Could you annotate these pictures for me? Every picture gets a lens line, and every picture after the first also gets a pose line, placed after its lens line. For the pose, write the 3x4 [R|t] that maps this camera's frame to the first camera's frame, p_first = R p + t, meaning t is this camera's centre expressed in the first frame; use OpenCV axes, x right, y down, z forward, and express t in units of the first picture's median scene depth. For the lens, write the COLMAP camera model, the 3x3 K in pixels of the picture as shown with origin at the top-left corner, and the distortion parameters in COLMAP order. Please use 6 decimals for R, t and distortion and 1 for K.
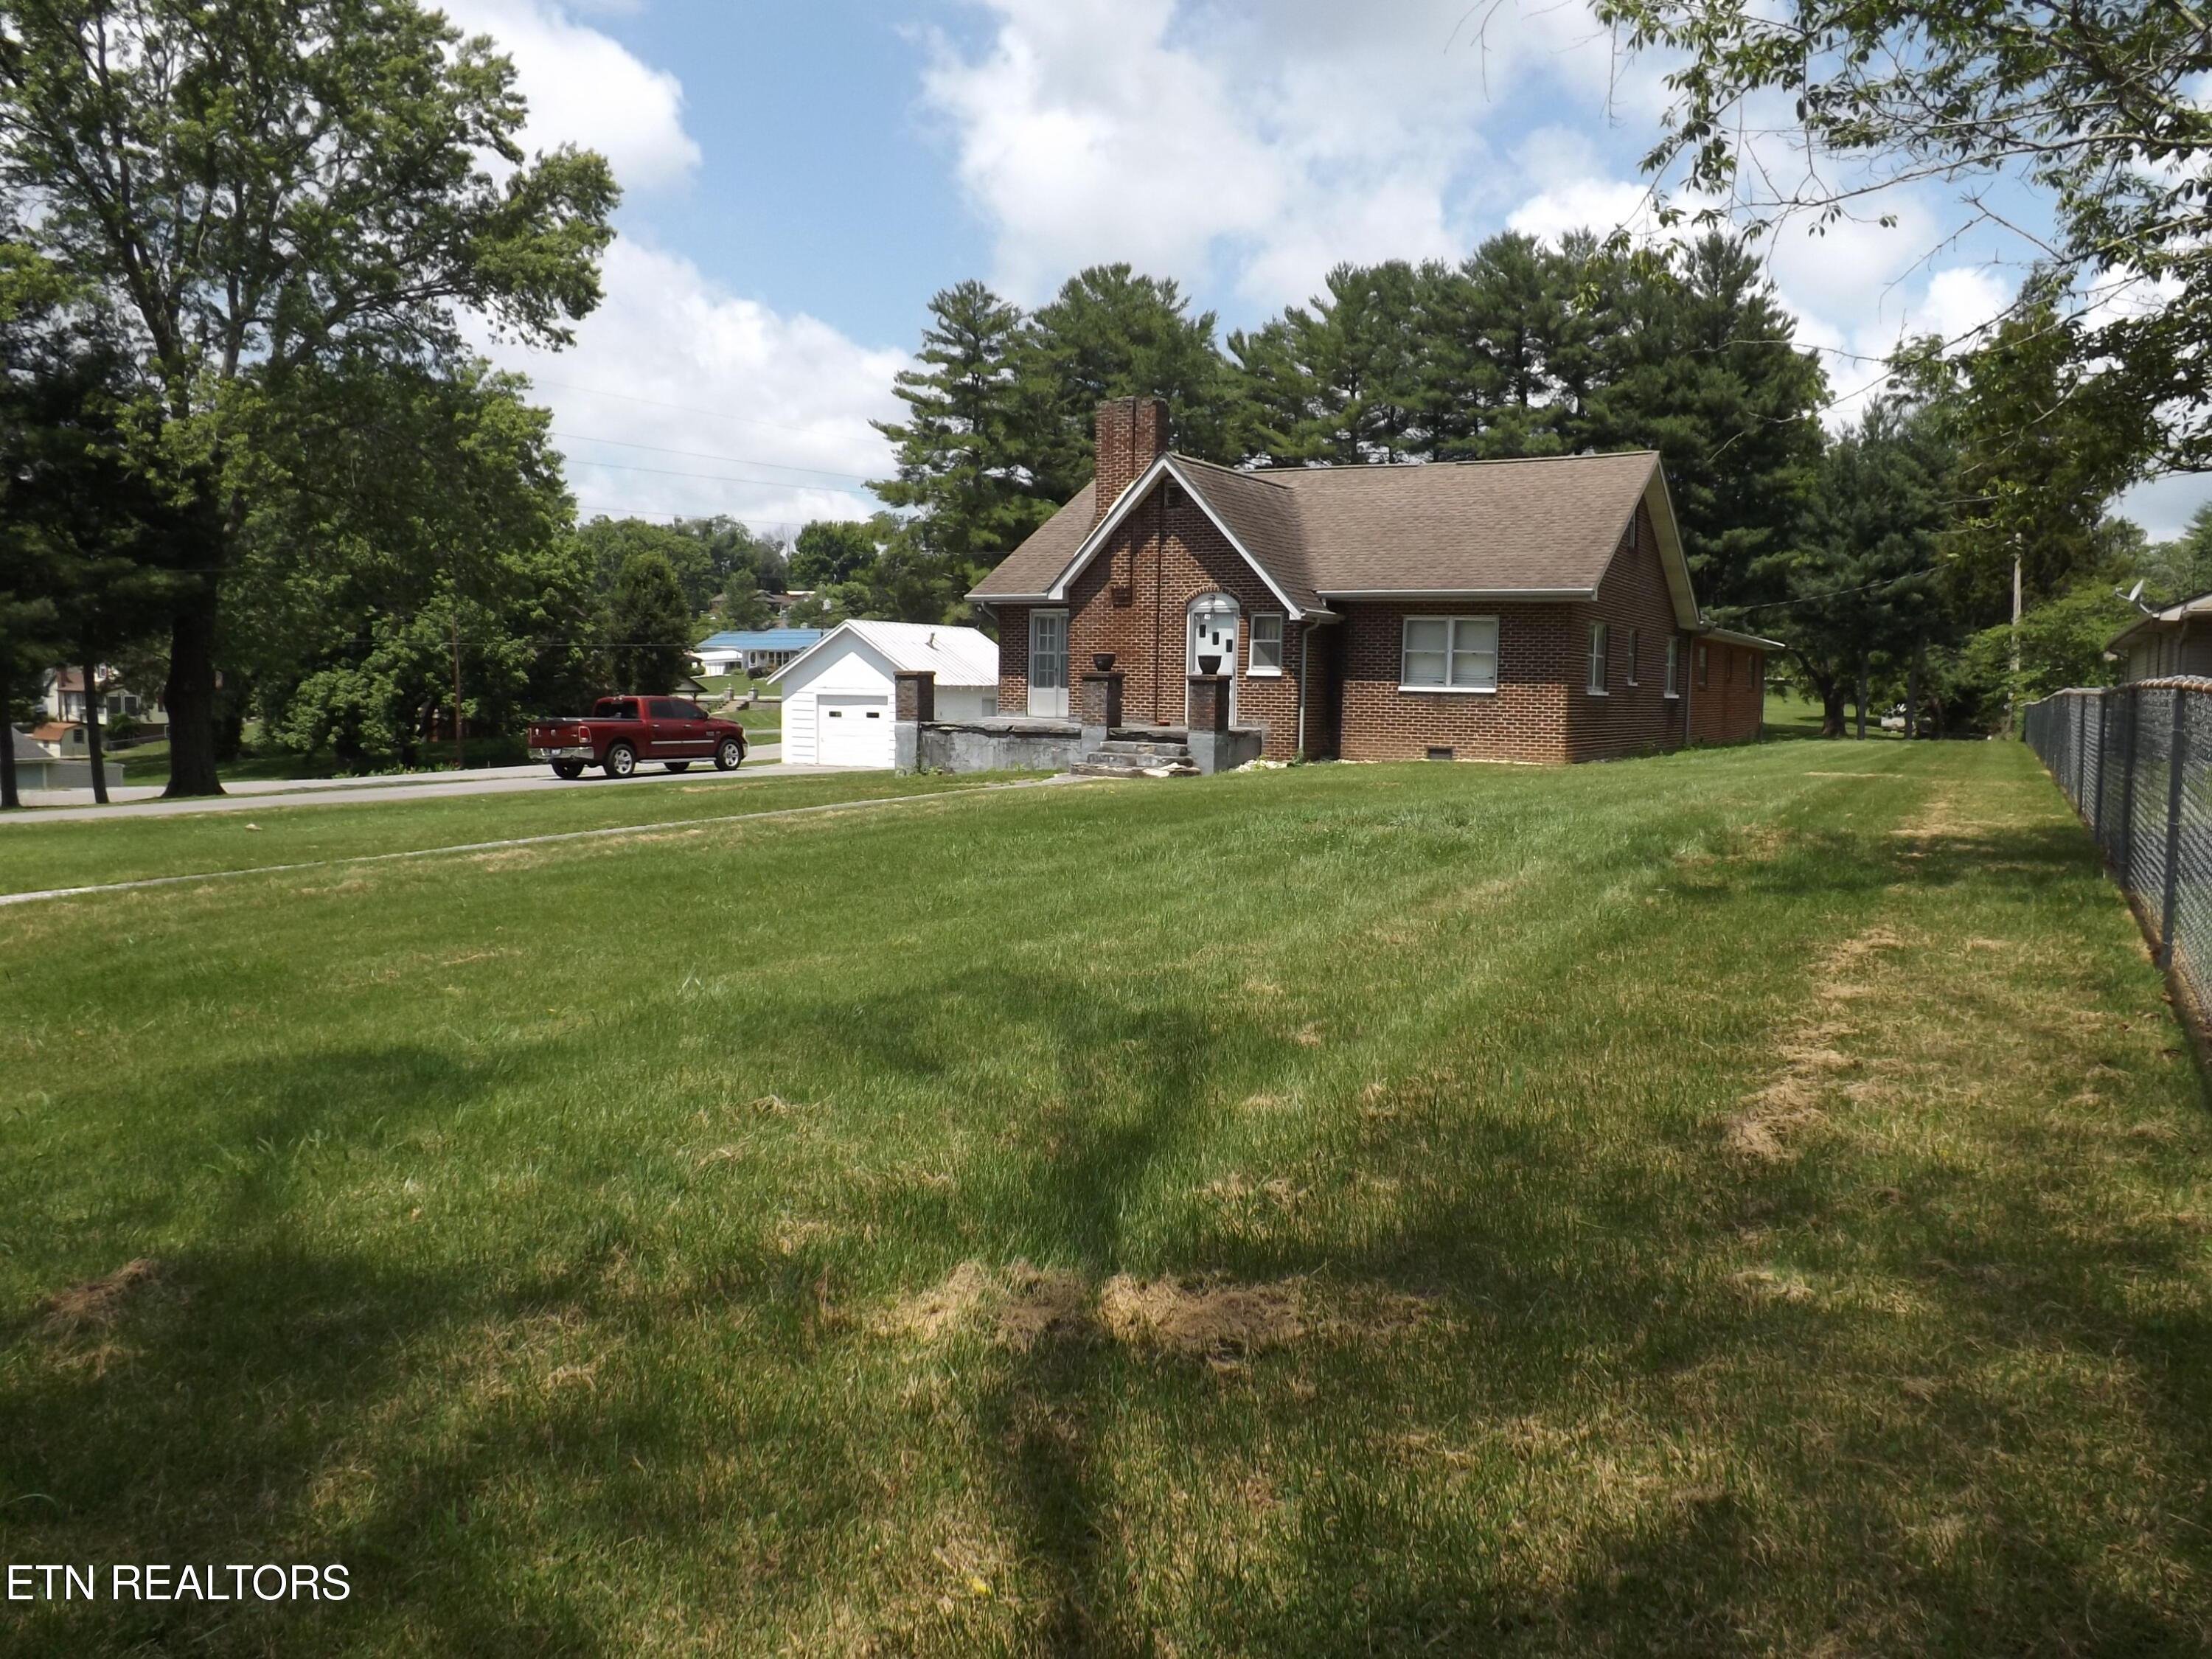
lens RADIAL K [[1599.5, 0, 1151.9], [0, 1599.5, 829.9], [0, 0, 1]] dist [-0.054029, 0.005191]
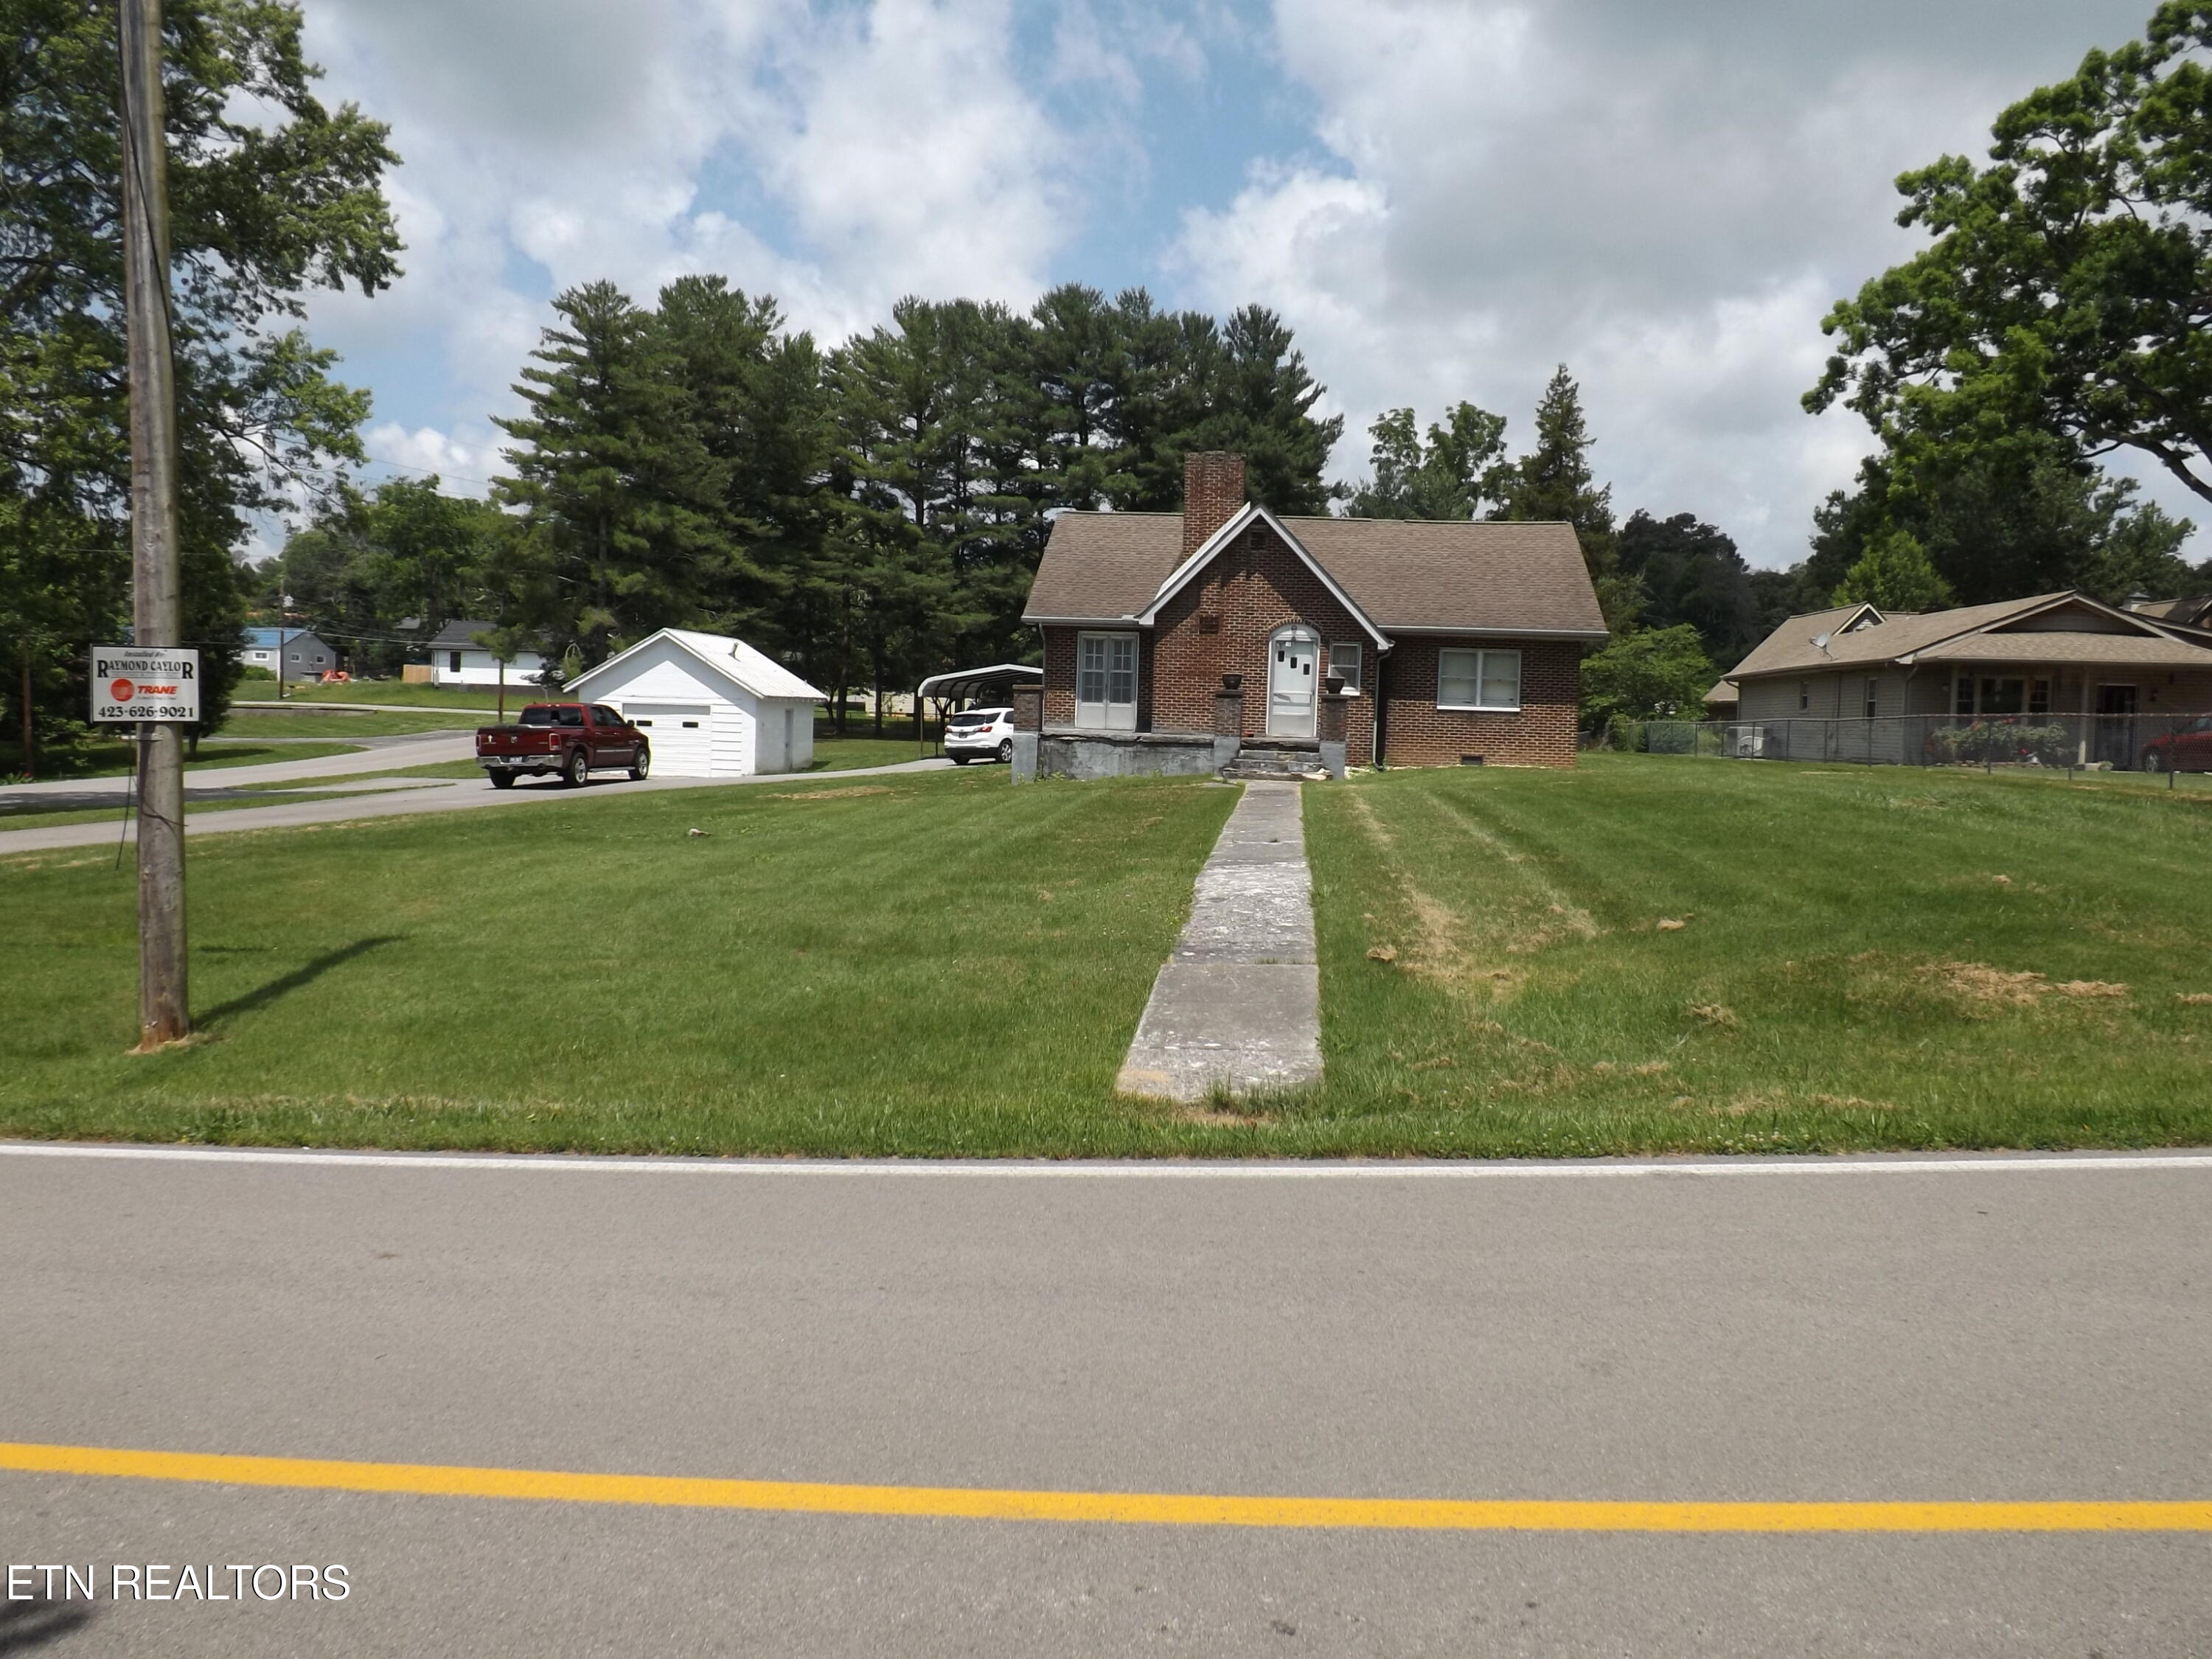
lens RADIAL K [[1599.5, 0, 1113.2], [0, 1599.5, 796.4], [0, 0, 1]] dist [-0.054029, 0.005191]
pose [[0.921472, -0.009001, 0.388339, -0.317839], [0.020283, 0.999483, -0.024963, 0.002678], [-0.387914, 0.030879, 0.921178, -0.014138]]
